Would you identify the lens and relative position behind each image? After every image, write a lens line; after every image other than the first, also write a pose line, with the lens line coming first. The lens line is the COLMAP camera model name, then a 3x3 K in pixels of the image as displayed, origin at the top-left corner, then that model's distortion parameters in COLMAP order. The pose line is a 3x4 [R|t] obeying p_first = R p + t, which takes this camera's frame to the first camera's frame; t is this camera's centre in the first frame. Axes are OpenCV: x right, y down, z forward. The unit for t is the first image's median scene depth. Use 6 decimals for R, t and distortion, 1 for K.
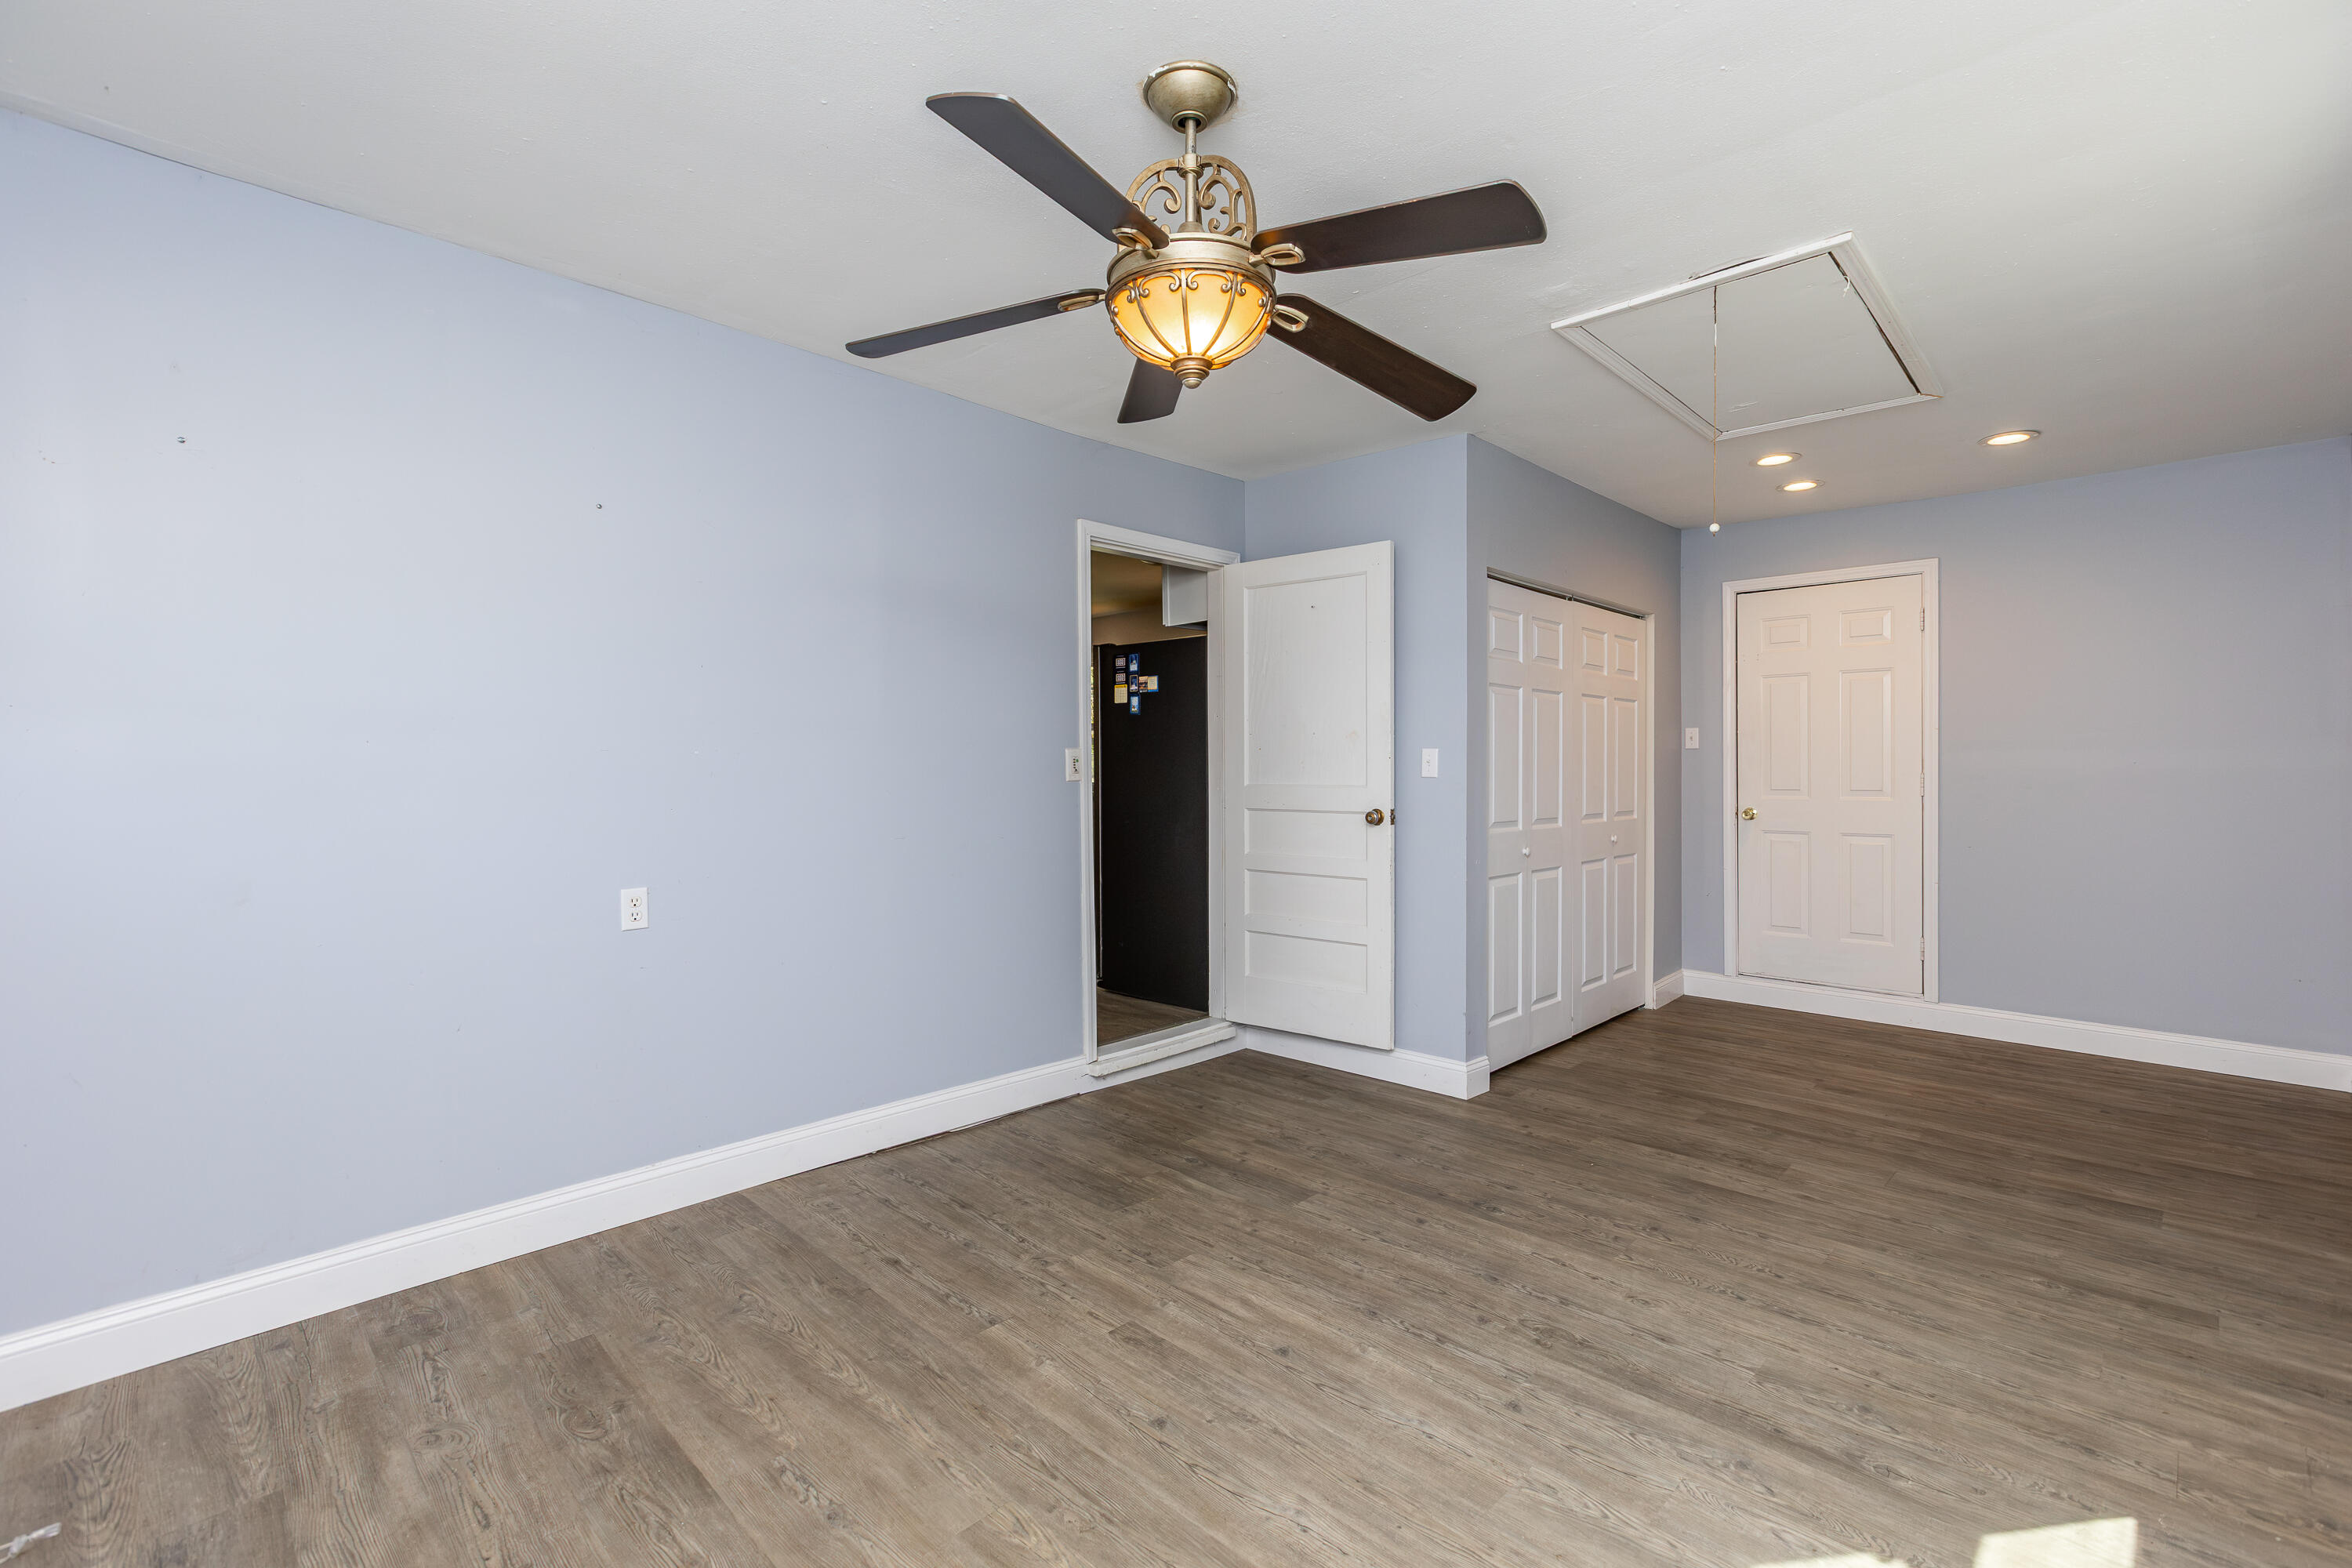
lens RADIAL K [[1069.9, 0, 1179.1], [0, 1069.9, 771.3], [0, 0, 1]] dist [-0.012534, -0.000490]
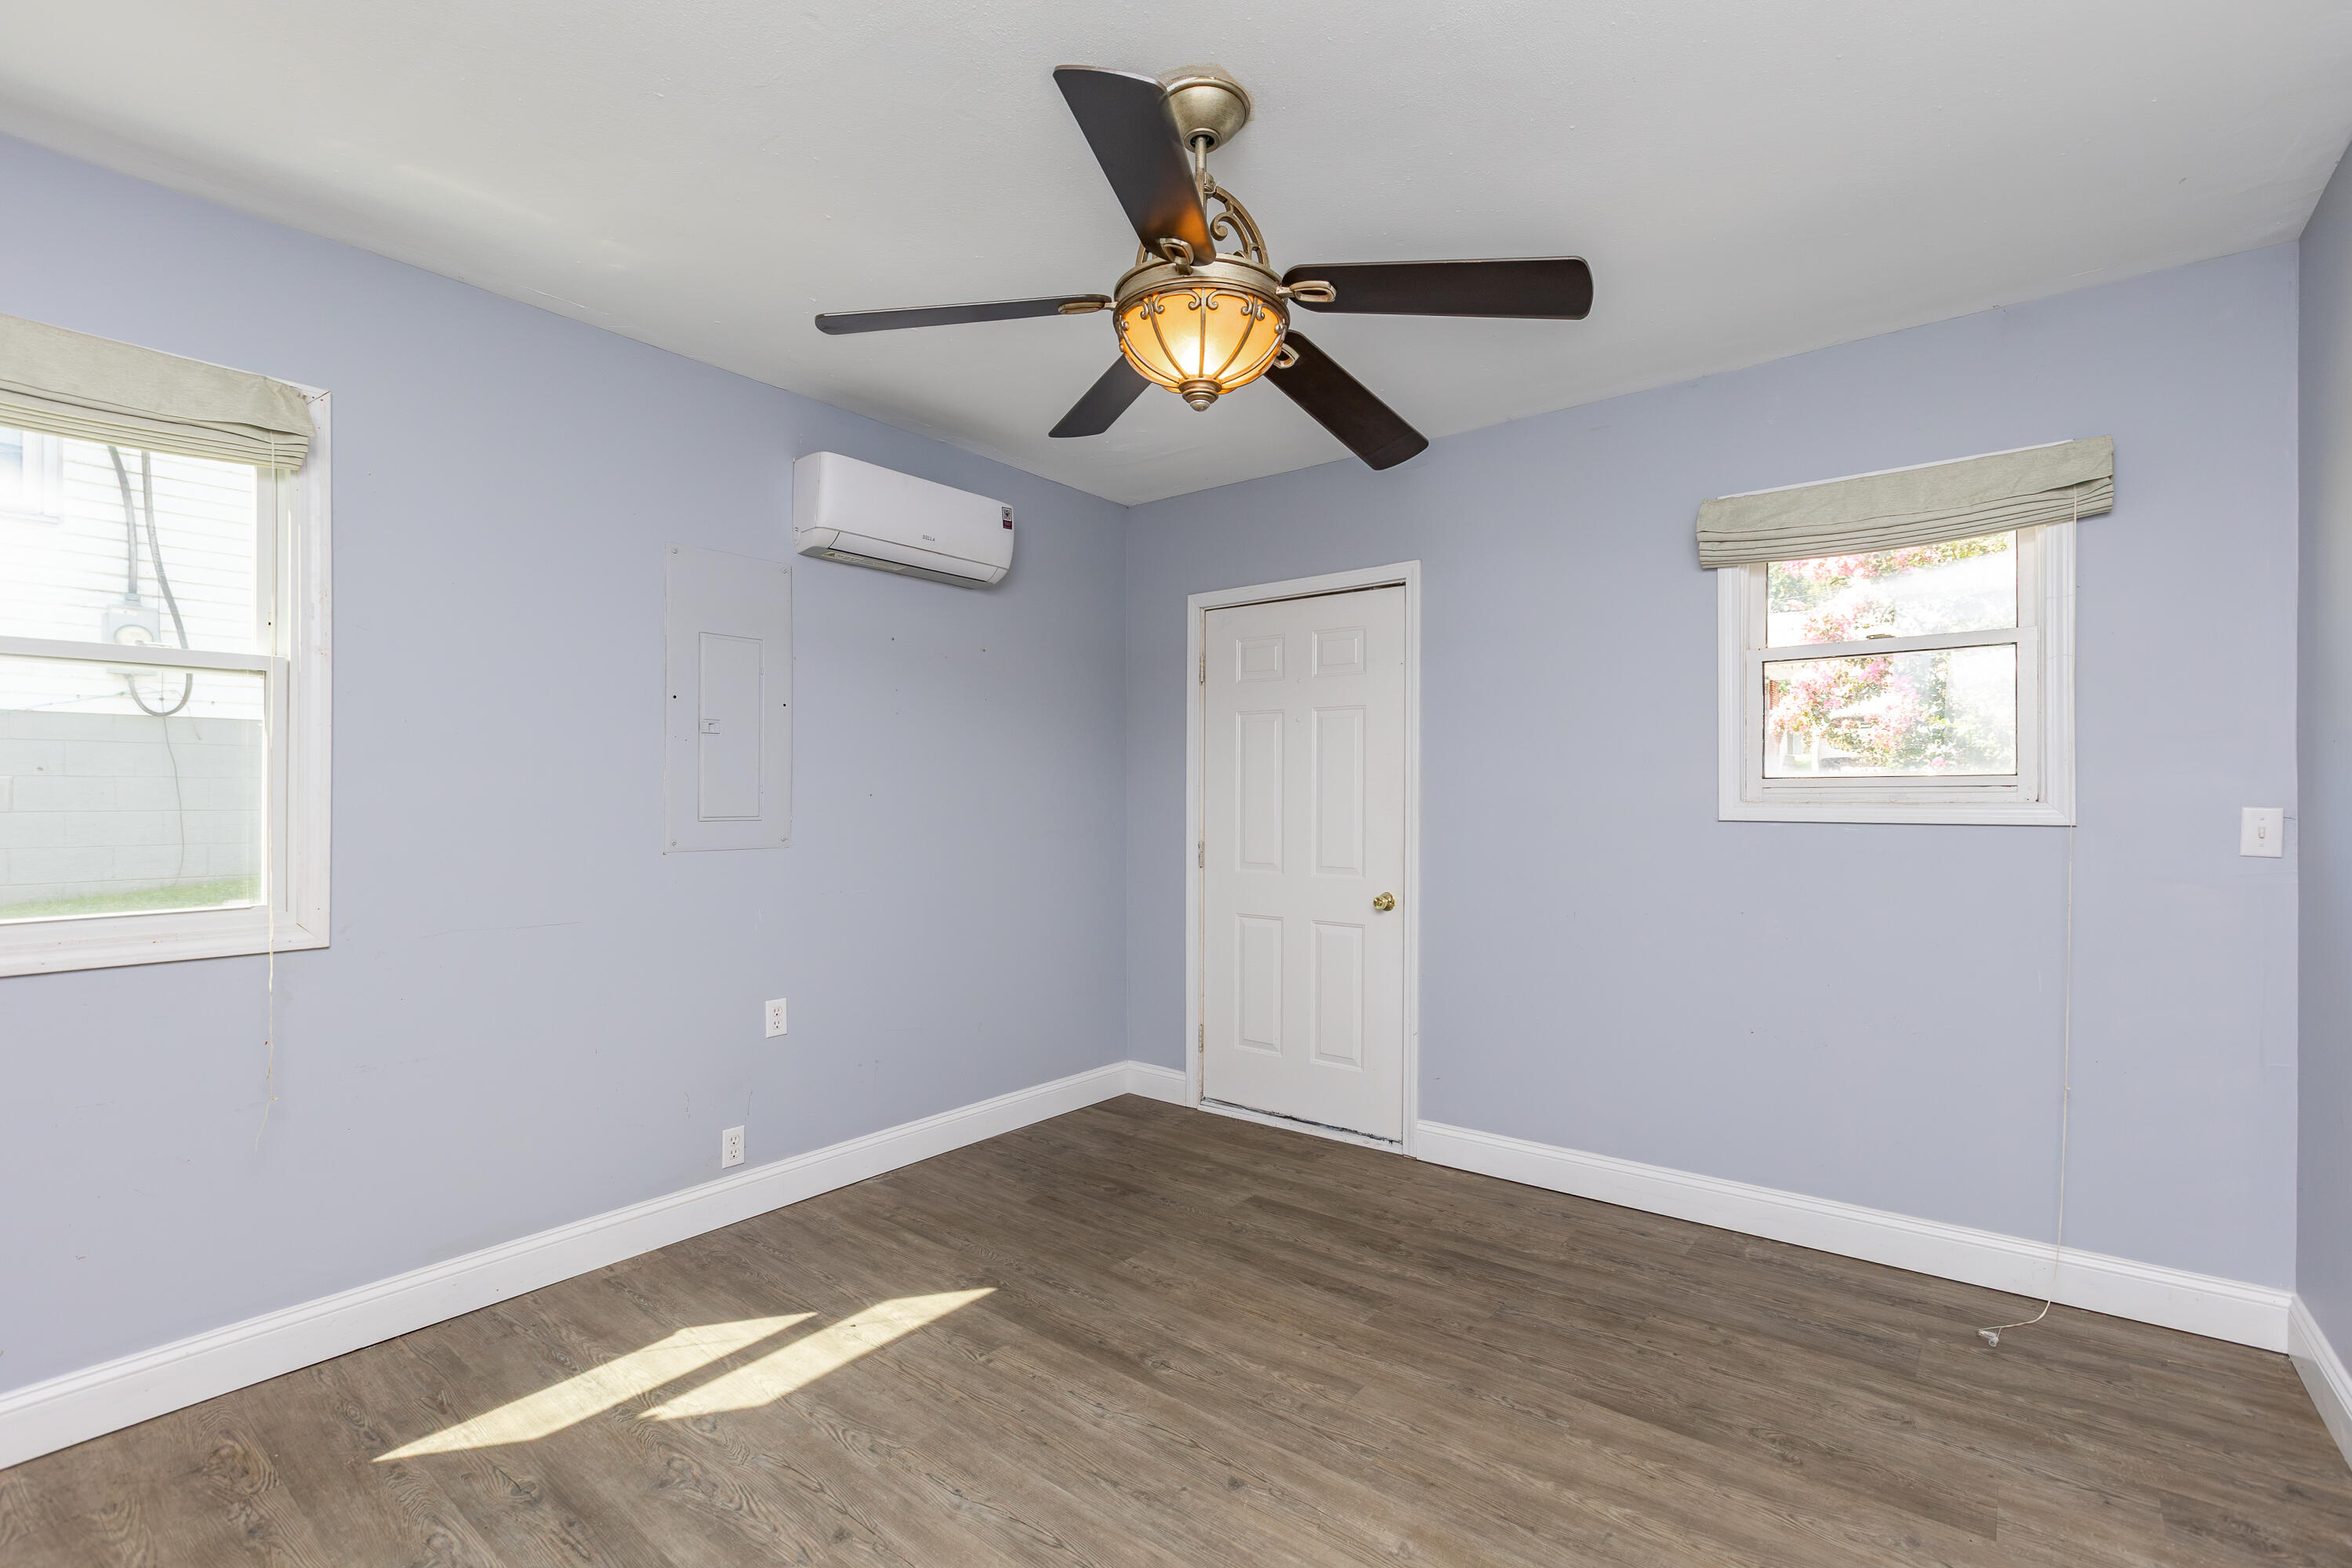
lens RADIAL K [[1069.9, 0, 1172.3], [0, 1069.9, 793.7], [0, 0, 1]] dist [-0.012534, -0.000490]
pose [[-0.995570, 0.003800, -0.093946, 0.130330], [0.003069, 0.999964, 0.007918, -0.021627], [0.093973, 0.007594, -0.995546, 2.006472]]
